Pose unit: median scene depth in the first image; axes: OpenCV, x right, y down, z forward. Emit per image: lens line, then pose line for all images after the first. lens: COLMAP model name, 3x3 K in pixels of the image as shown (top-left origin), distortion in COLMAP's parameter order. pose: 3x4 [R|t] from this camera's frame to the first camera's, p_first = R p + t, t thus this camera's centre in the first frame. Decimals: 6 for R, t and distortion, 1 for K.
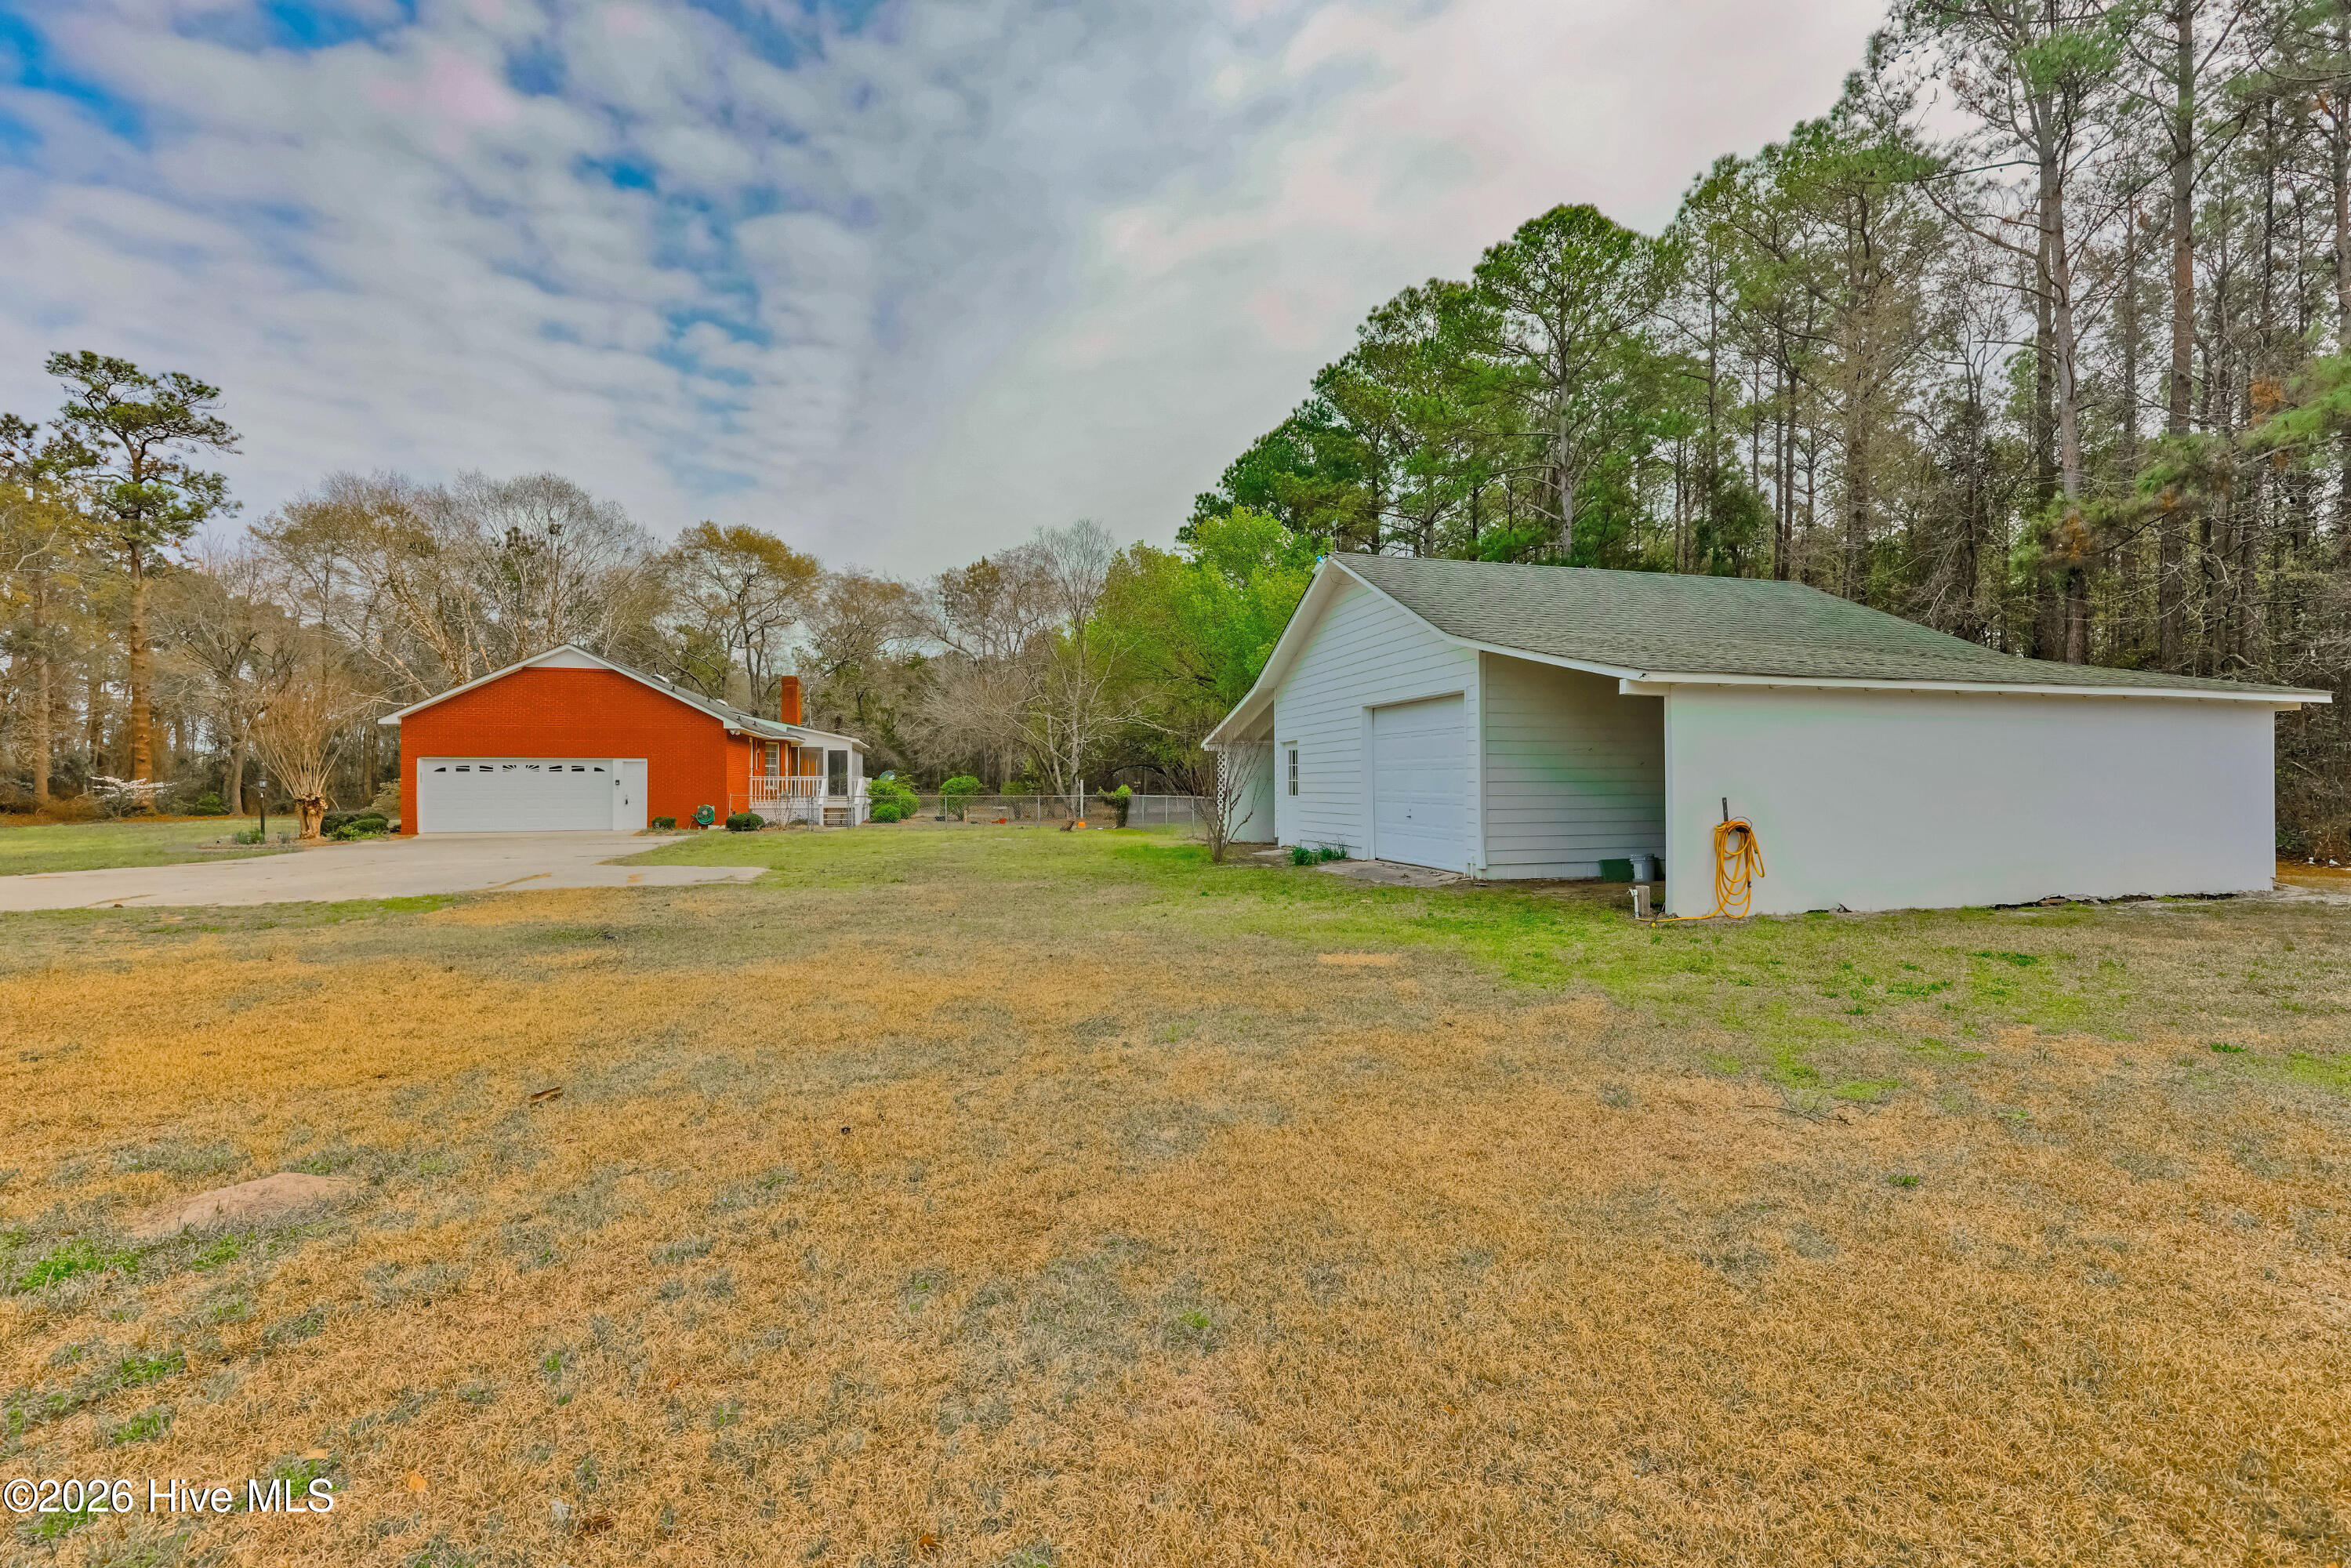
lens RADIAL K [[1012.9, 0, 1180.0], [0, 1012.9, 785.0], [0, 0, 1]] dist [0.026457, 0.000007]
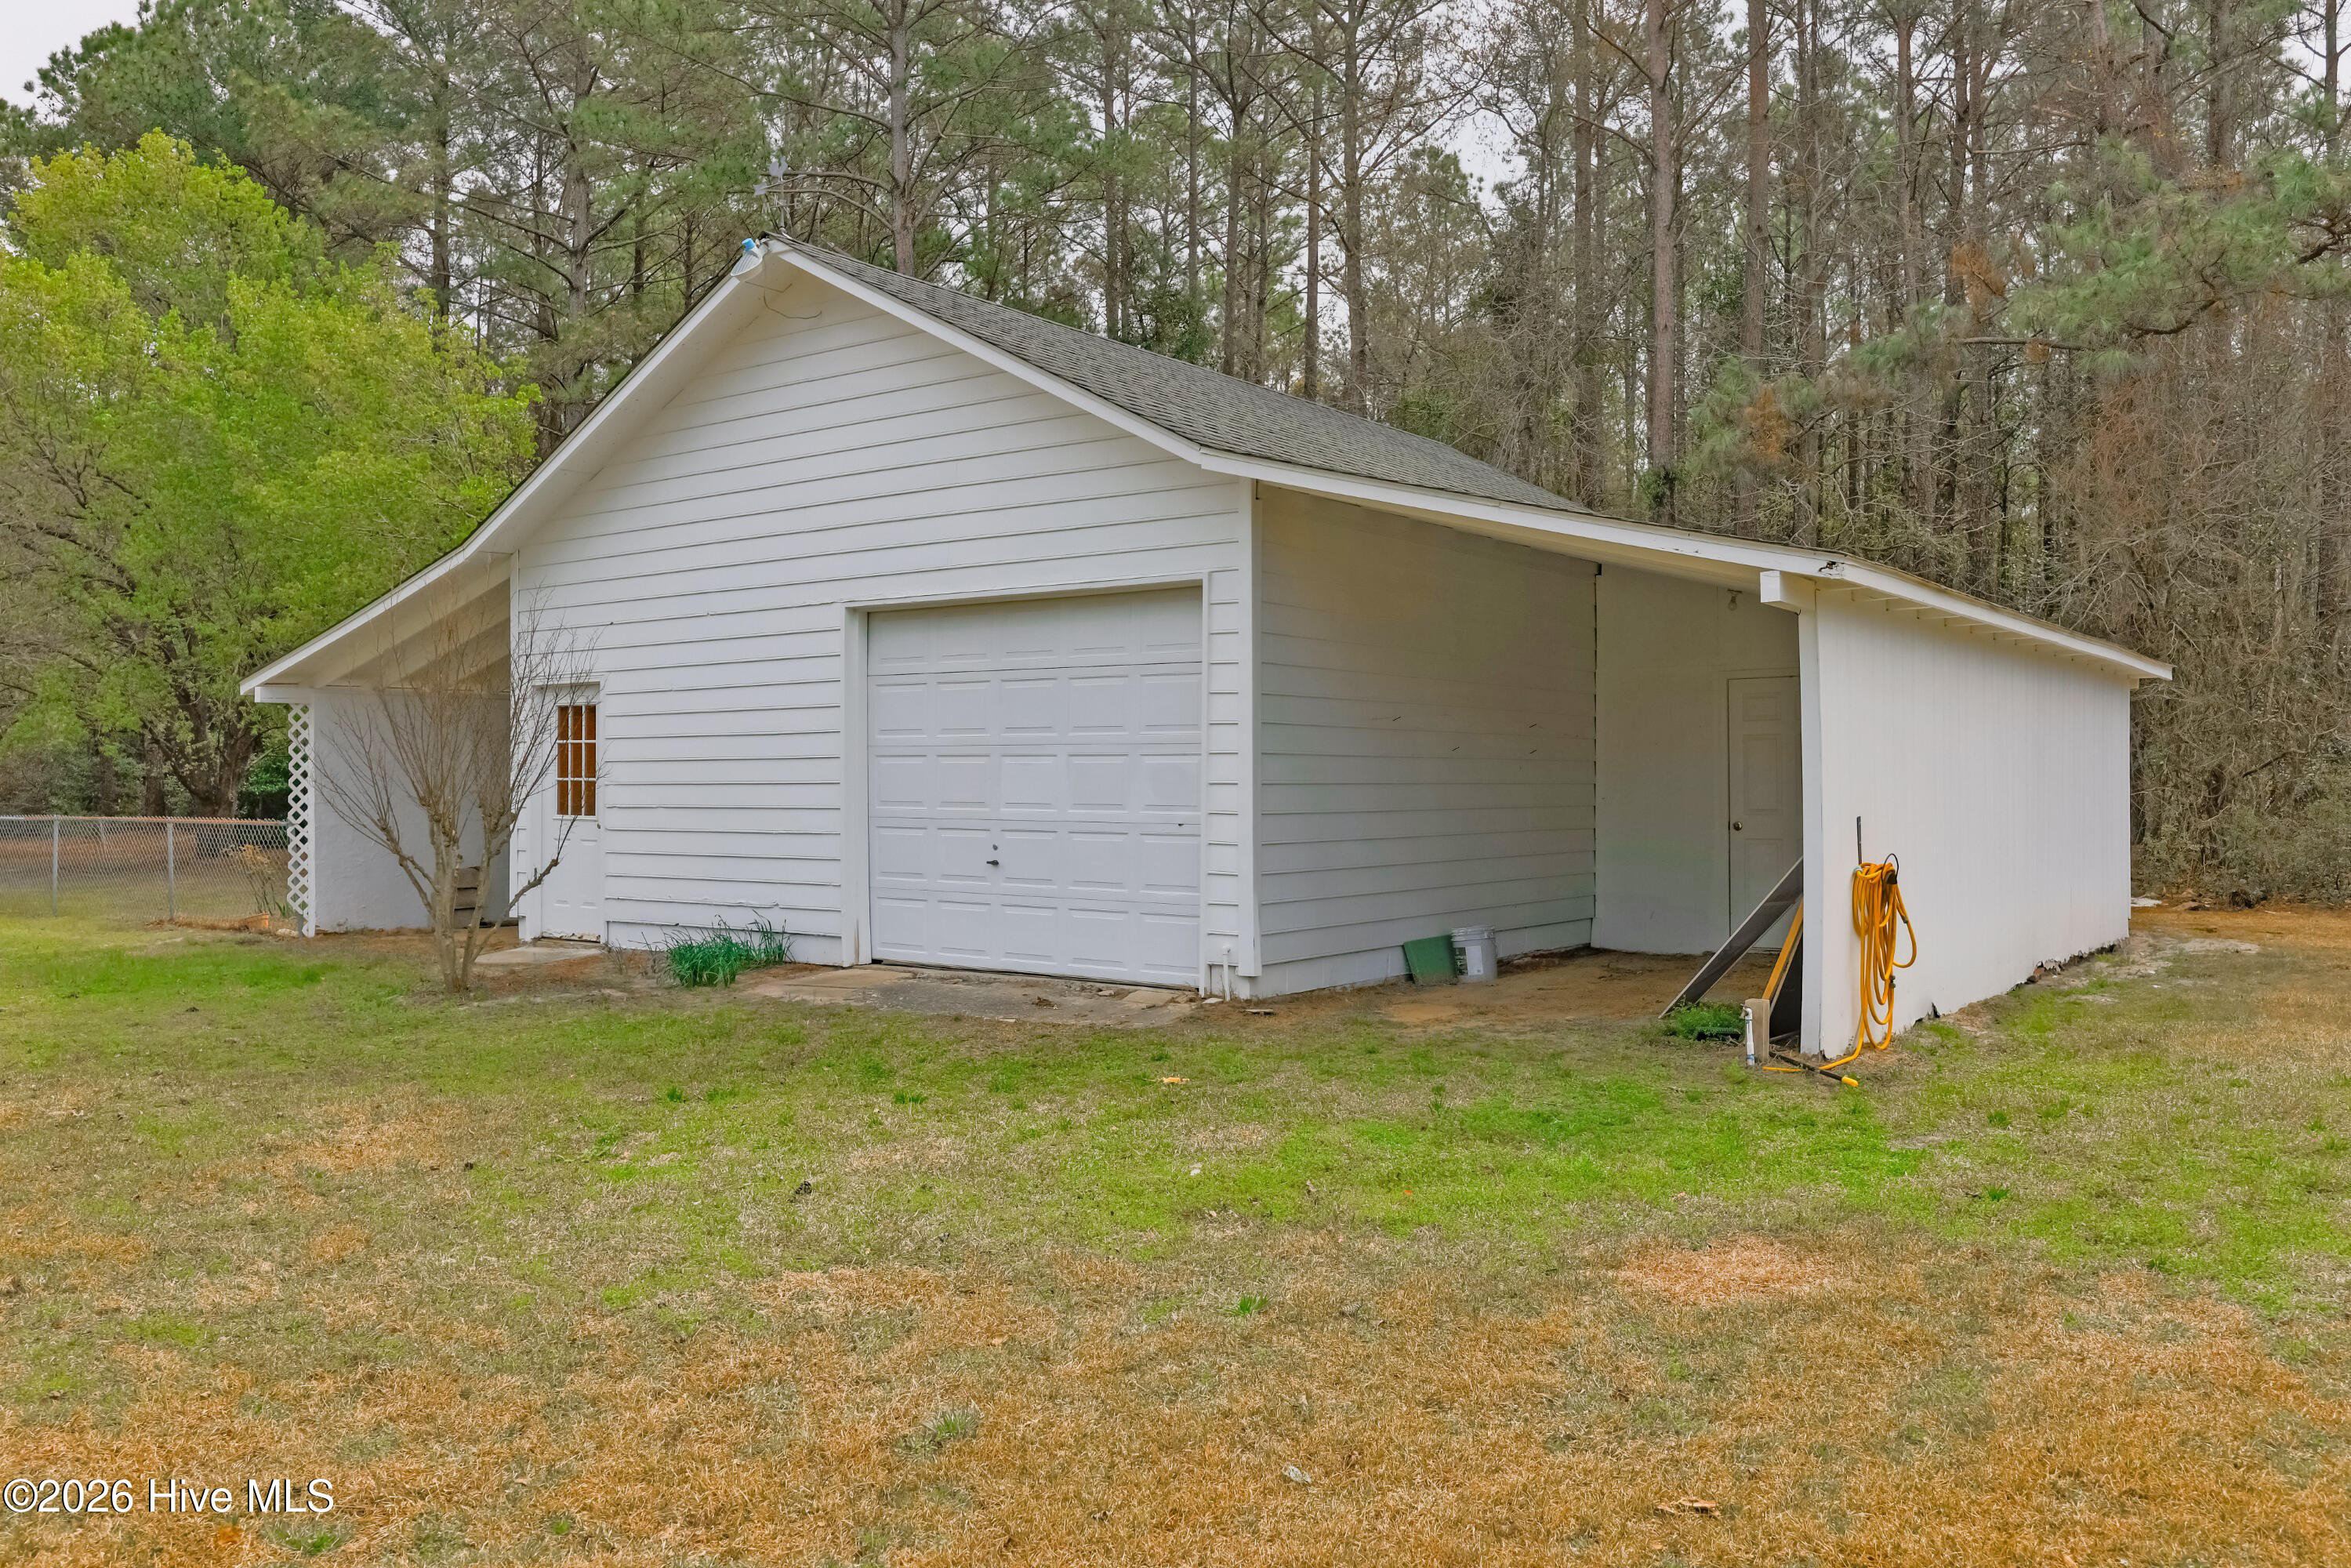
lens RADIAL K [[1867.8, 0, 1175.5], [0, 1867.8, 784.0], [0, 0, 1]] dist [-0.007723, -0.004148]
pose [[0.790893, 0.002906, 0.611947, -0.231533], [-0.001083, 0.999994, -0.003349, -0.000313], [-0.611953, 0.001986, 0.790892, 0.347074]]
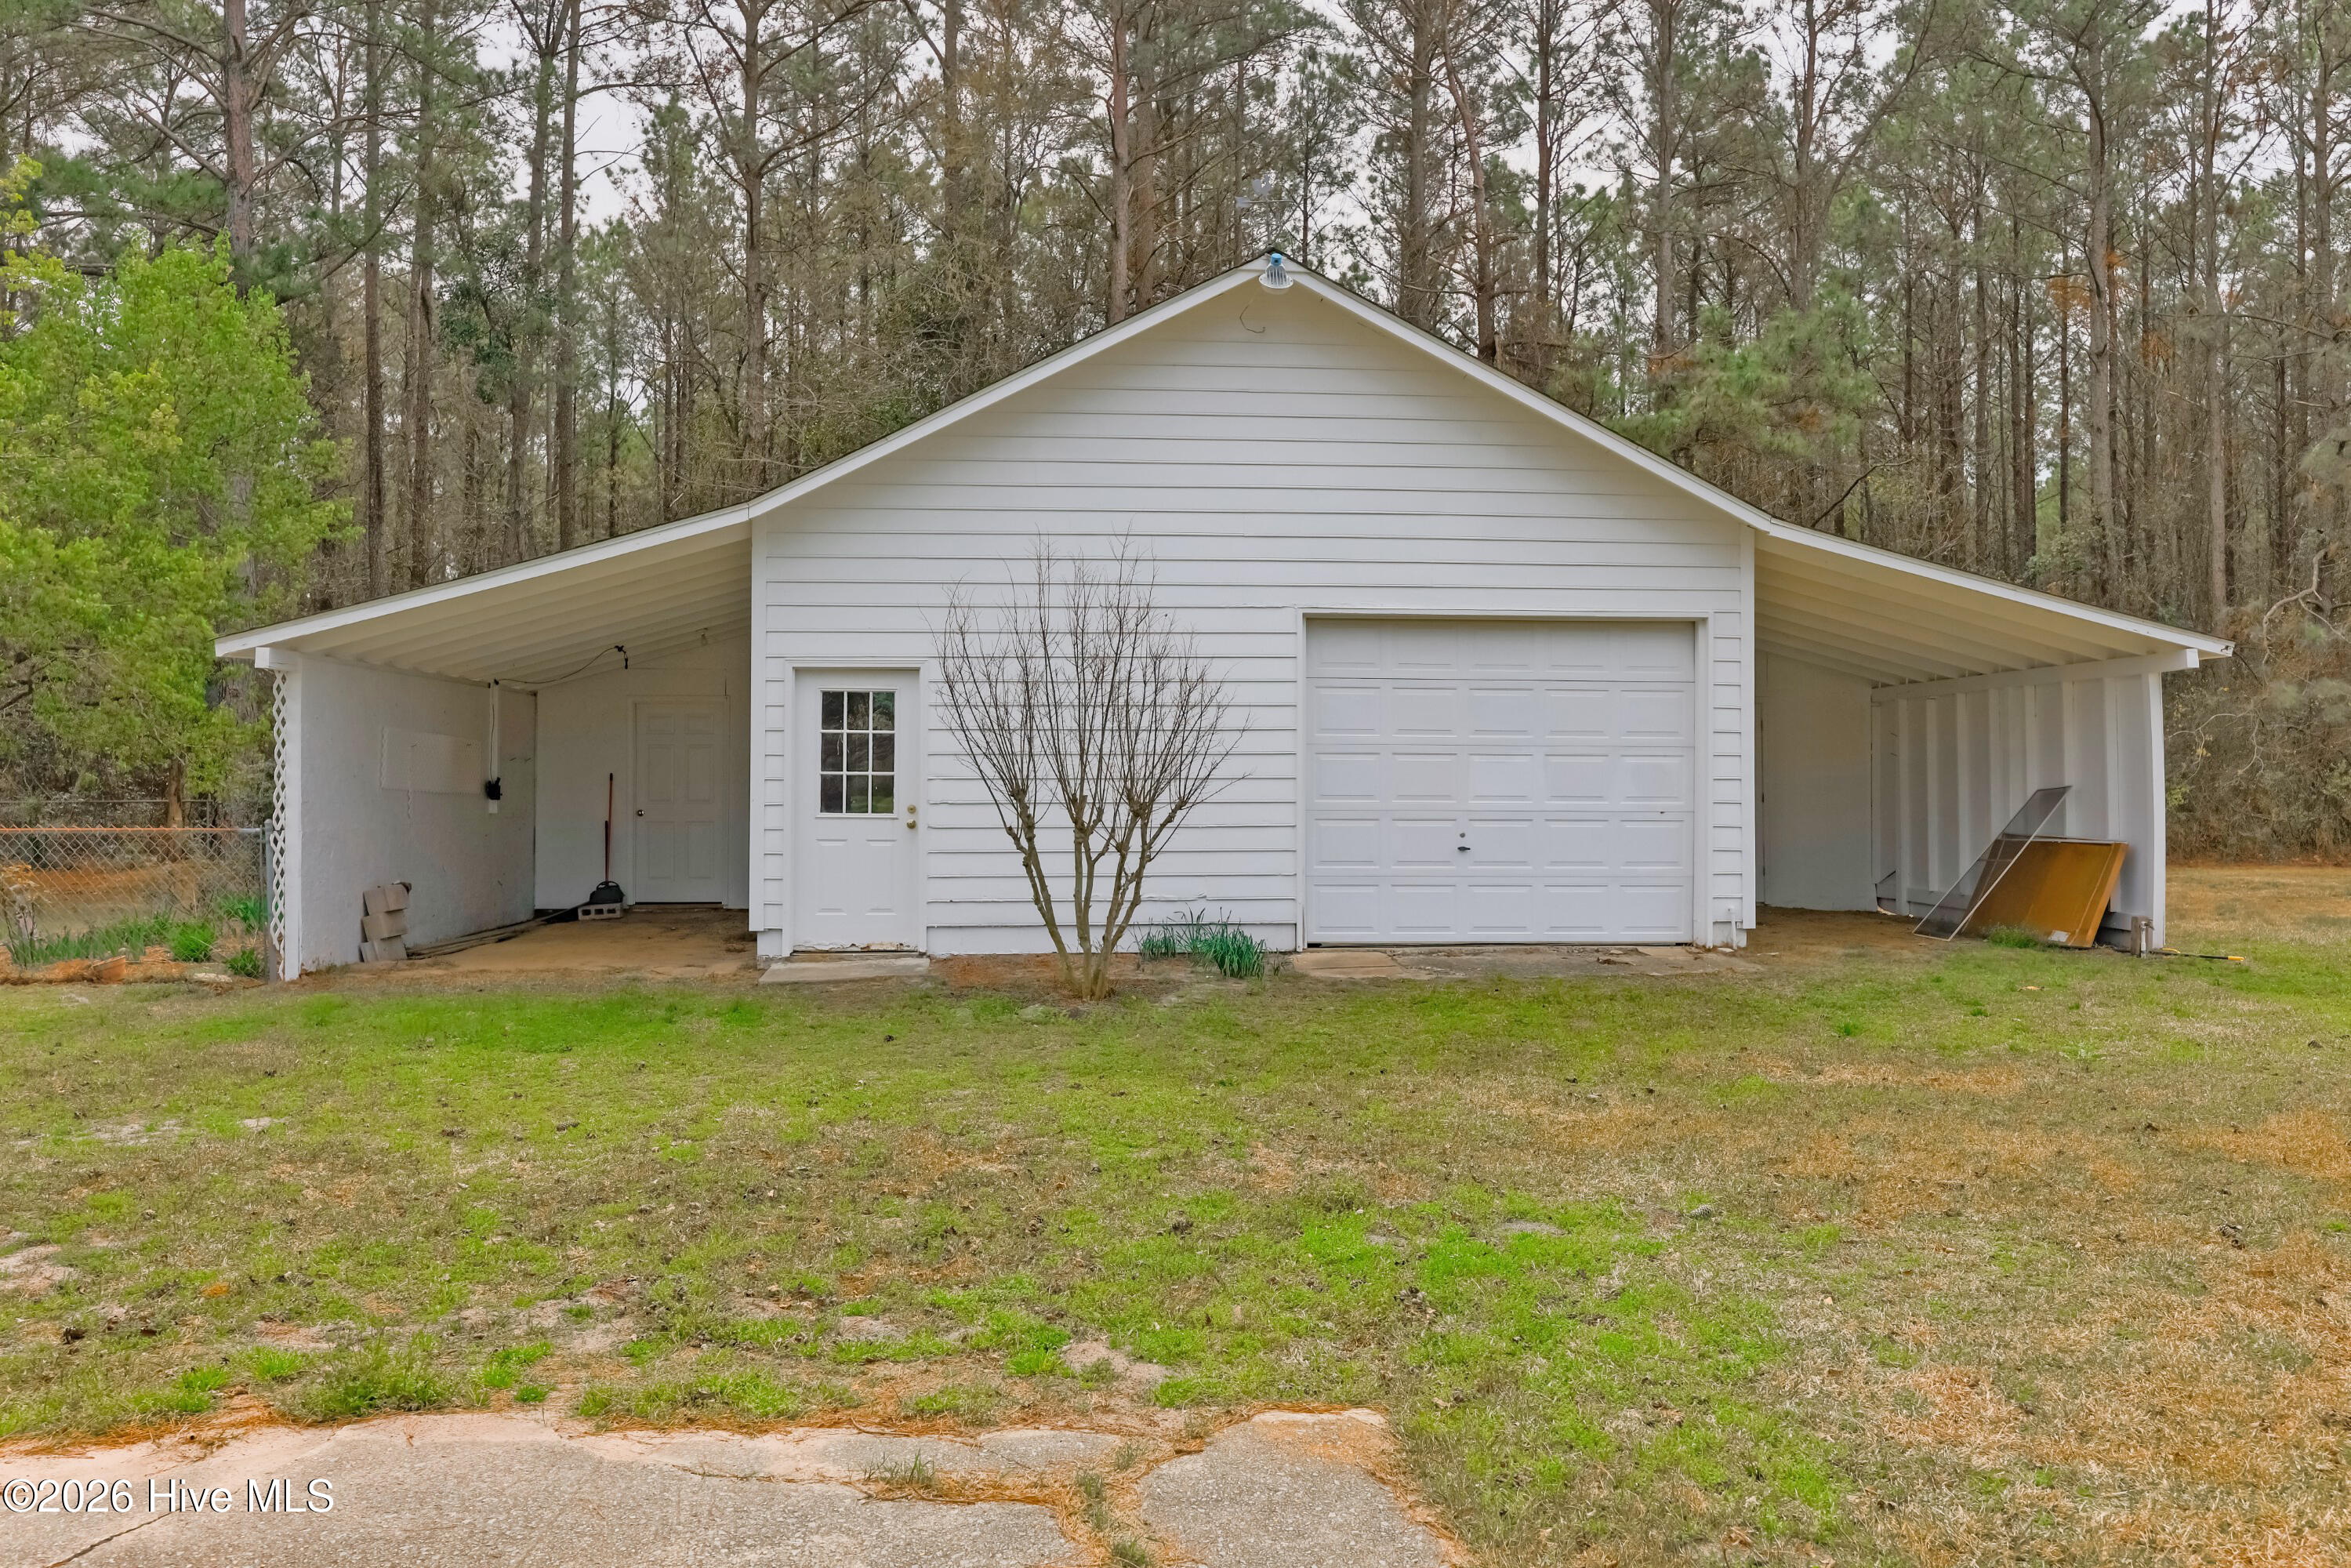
lens RADIAL K [[1867.8, 0, 1175.5], [0, 1867.8, 784.0], [0, 0, 1]] dist [-0.007723, -0.004148]
pose [[0.169372, 0.008954, 0.985512, -0.784415], [0.000642, 0.999958, -0.009195, 0.008598], [-0.985552, 0.002190, 0.169359, 1.092782]]
